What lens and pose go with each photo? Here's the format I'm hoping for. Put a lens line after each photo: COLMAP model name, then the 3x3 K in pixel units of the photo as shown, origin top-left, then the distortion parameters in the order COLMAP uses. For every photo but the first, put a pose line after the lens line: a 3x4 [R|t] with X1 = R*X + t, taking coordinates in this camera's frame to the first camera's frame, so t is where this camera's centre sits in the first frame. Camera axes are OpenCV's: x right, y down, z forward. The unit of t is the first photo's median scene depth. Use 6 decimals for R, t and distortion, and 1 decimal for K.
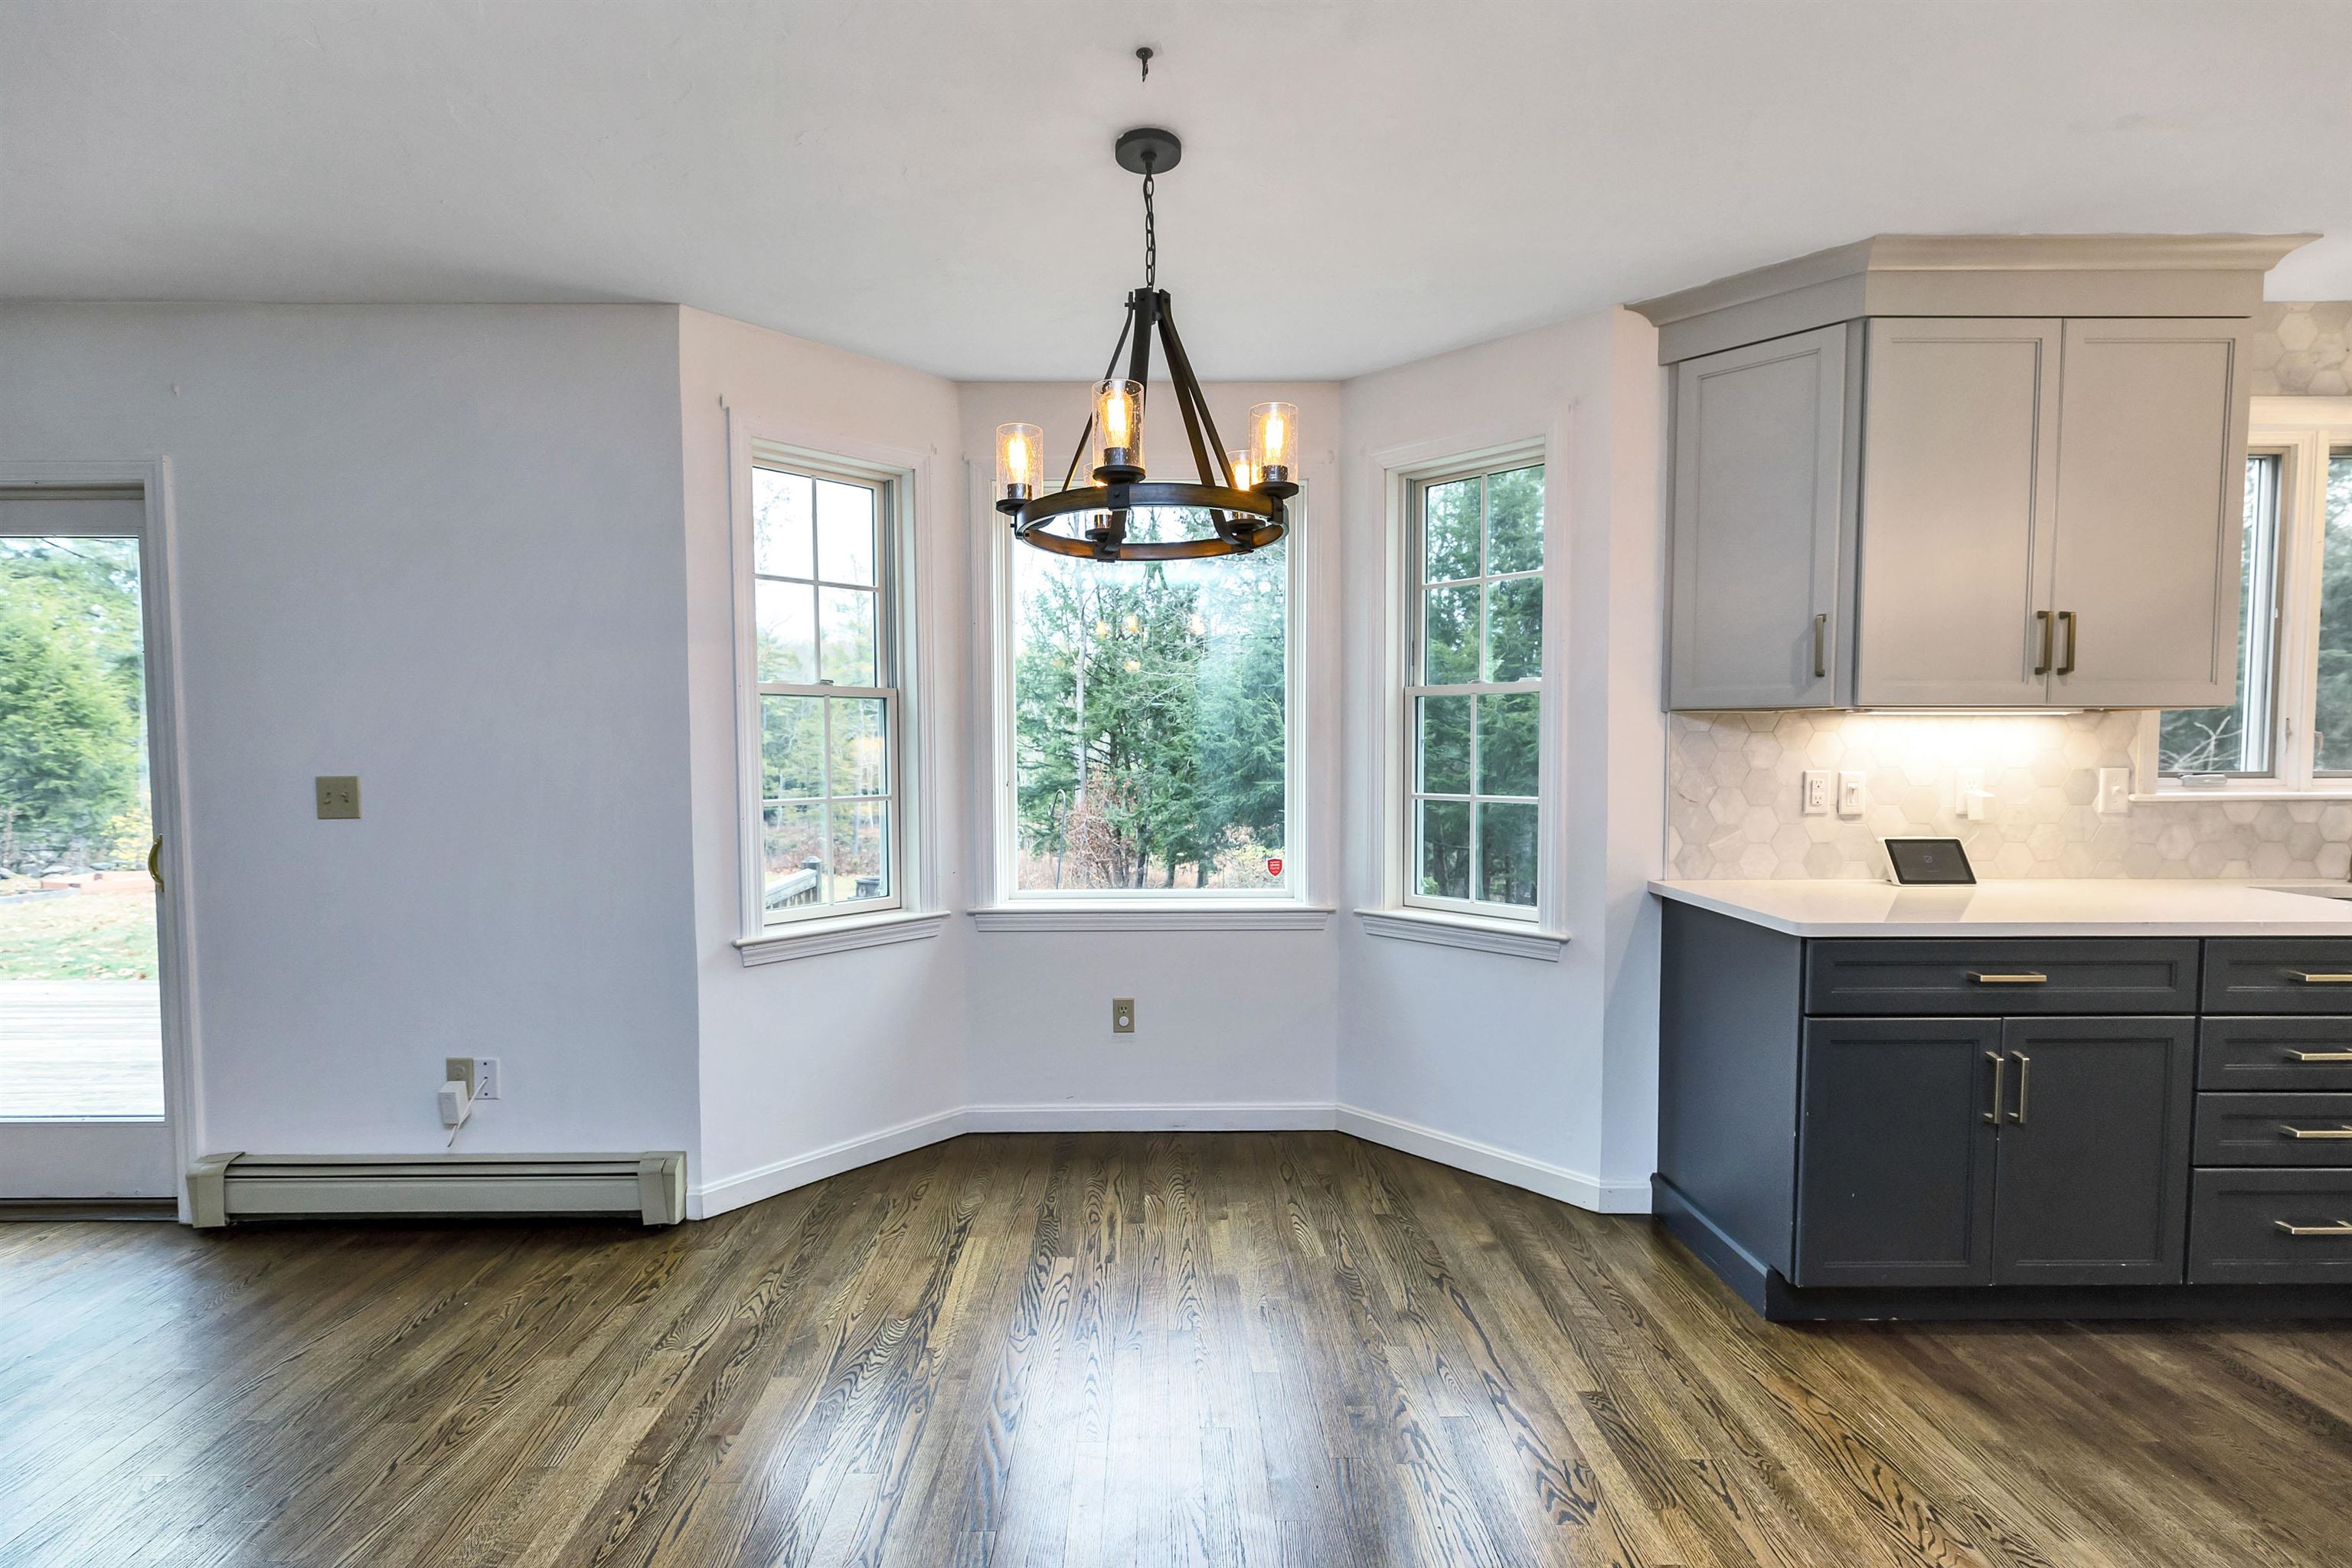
lens RADIAL K [[1045.8, 0, 1181.2], [0, 1045.8, 778.2], [0, 0, 1]] dist [-0.009169, -0.000489]
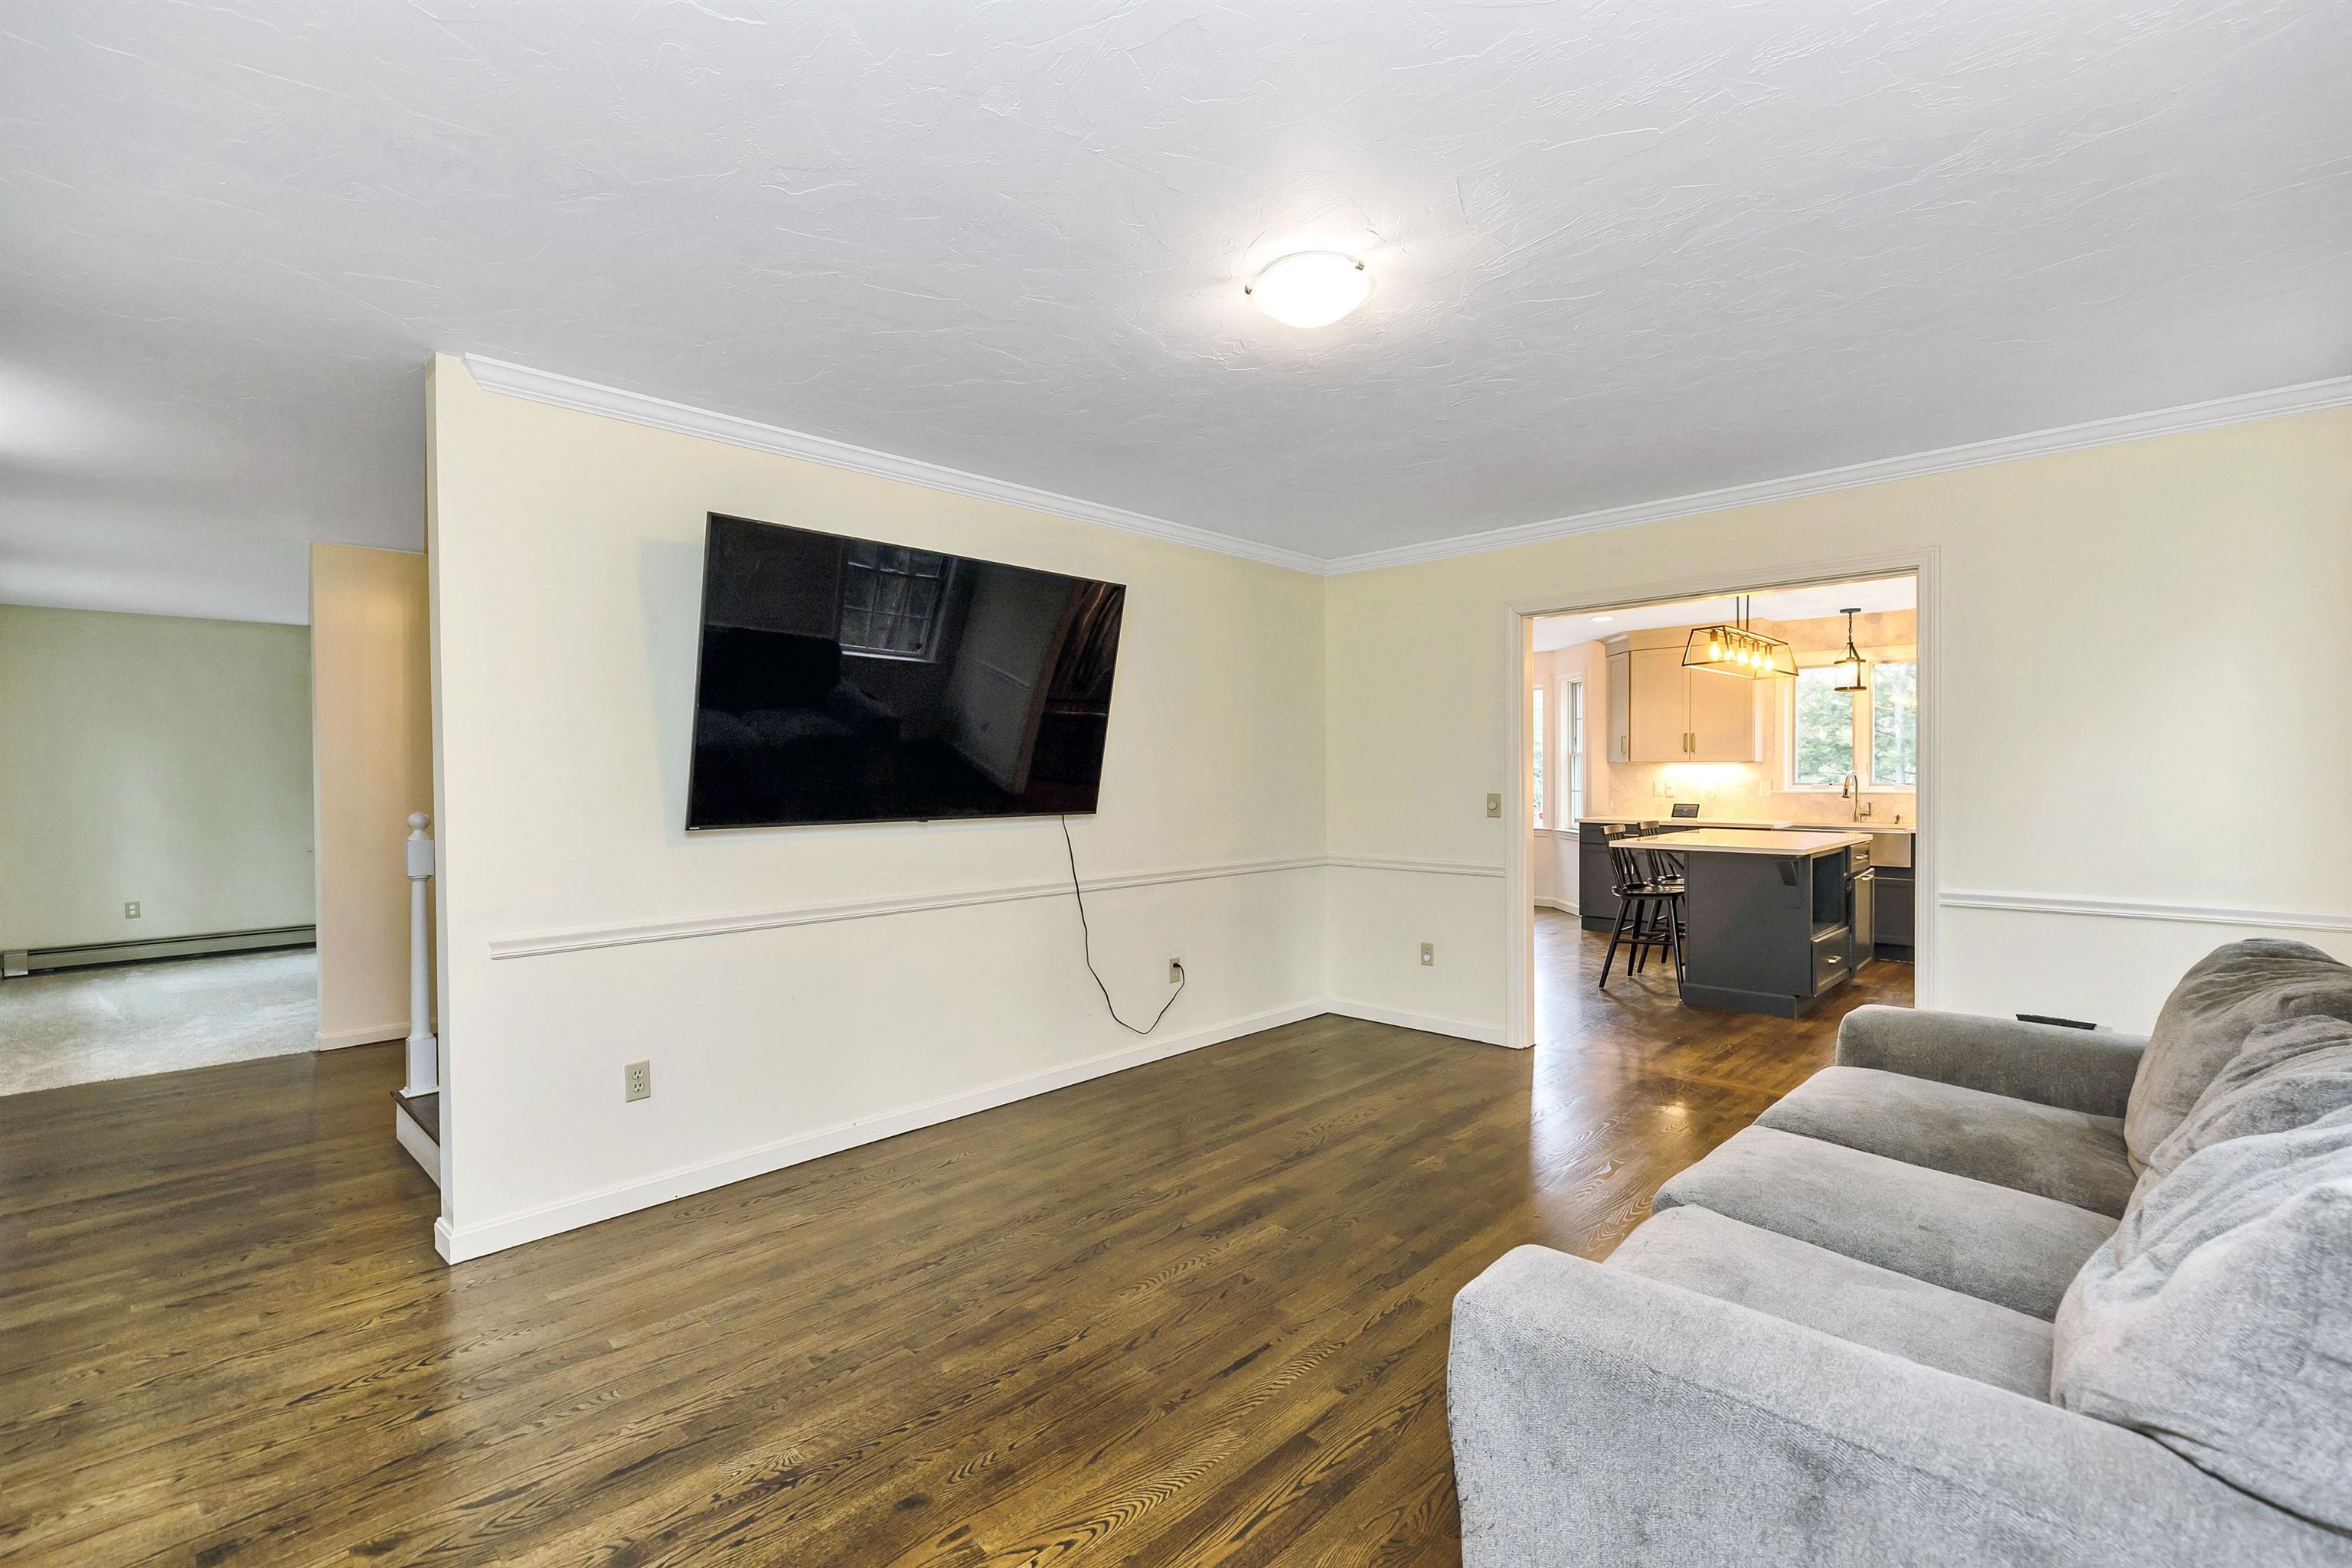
lens RADIAL K [[1045.8, 0, 1181.2], [0, 1045.8, 778.2], [0, 0, 1]] dist [-0.009169, -0.000489]
pose [[0.722868, 0.003025, -0.690980, 1.725286], [-0.021573, 0.999602, -0.018193, 0.069253], [0.690650, 0.028058, 0.722645, -2.217487]]
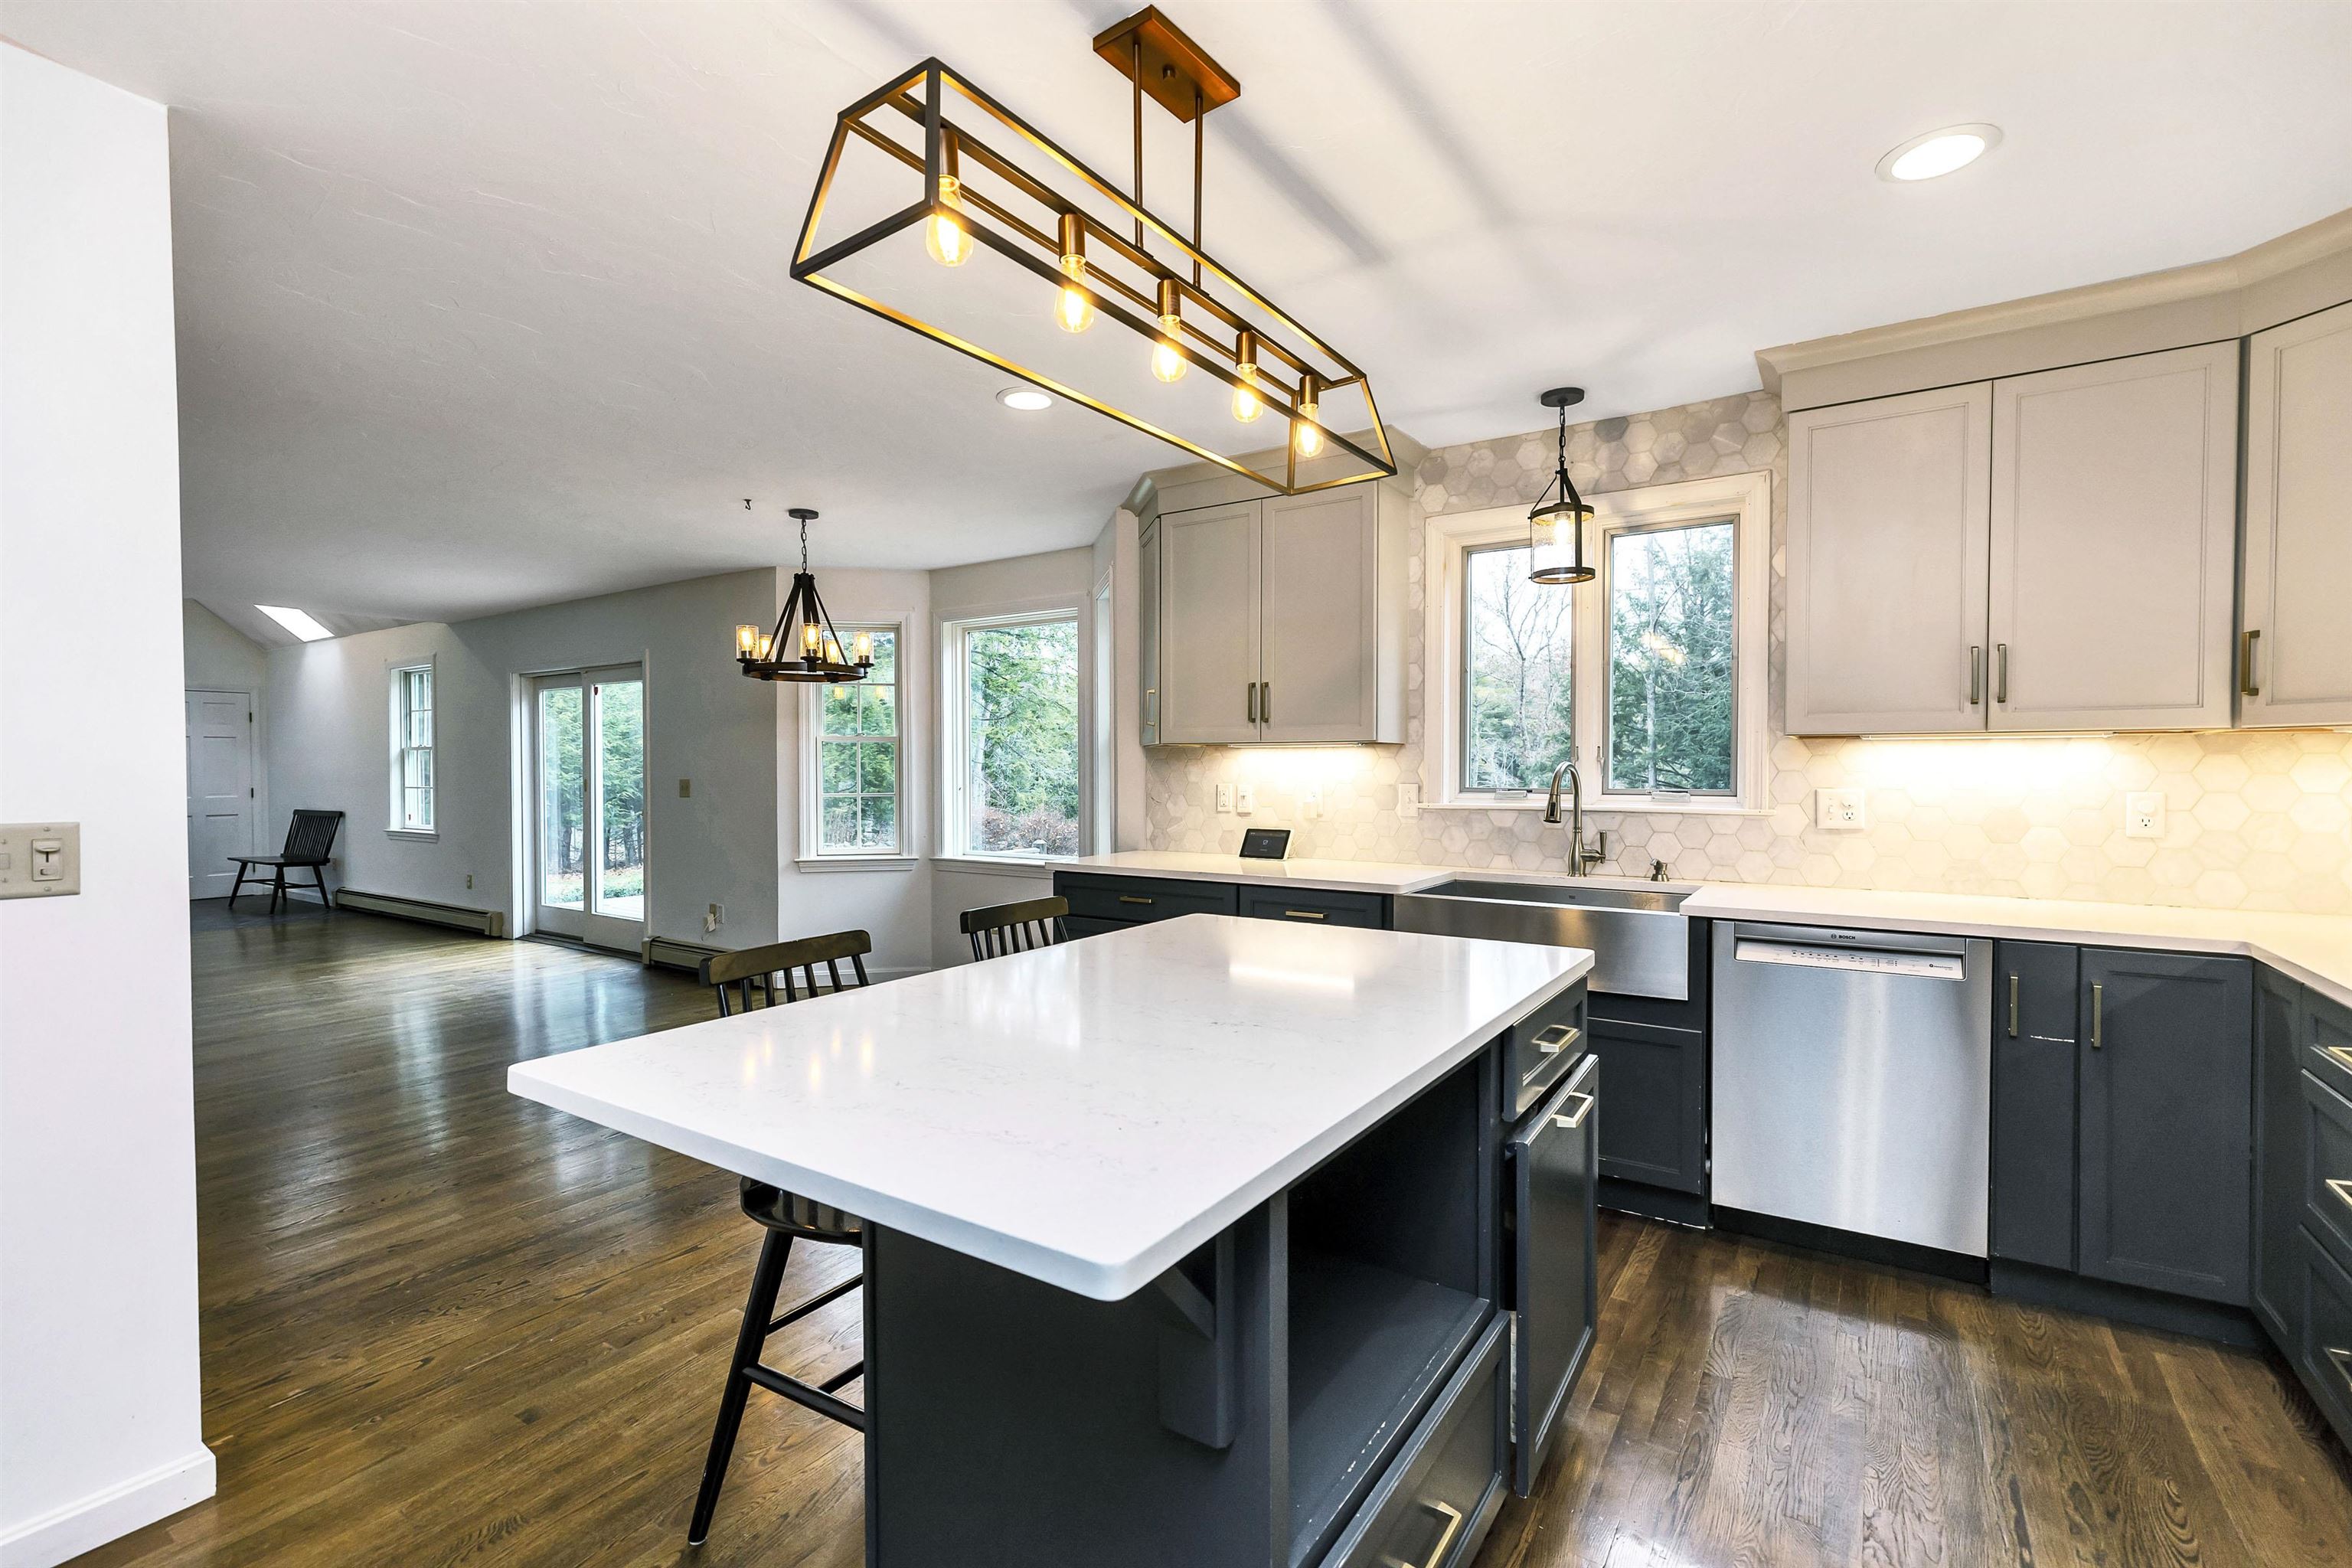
lens RADIAL K [[1051.1, 0, 1172.3], [0, 1051.1, 790.0], [0, 0, 1]] dist [-0.042378, -0.000118]
pose [[0.831407, 0.013237, -0.555507, 1.413126], [-0.020422, 0.999769, -0.006741, 0.013752], [0.555289, 0.016949, 0.831485, -0.345207]]
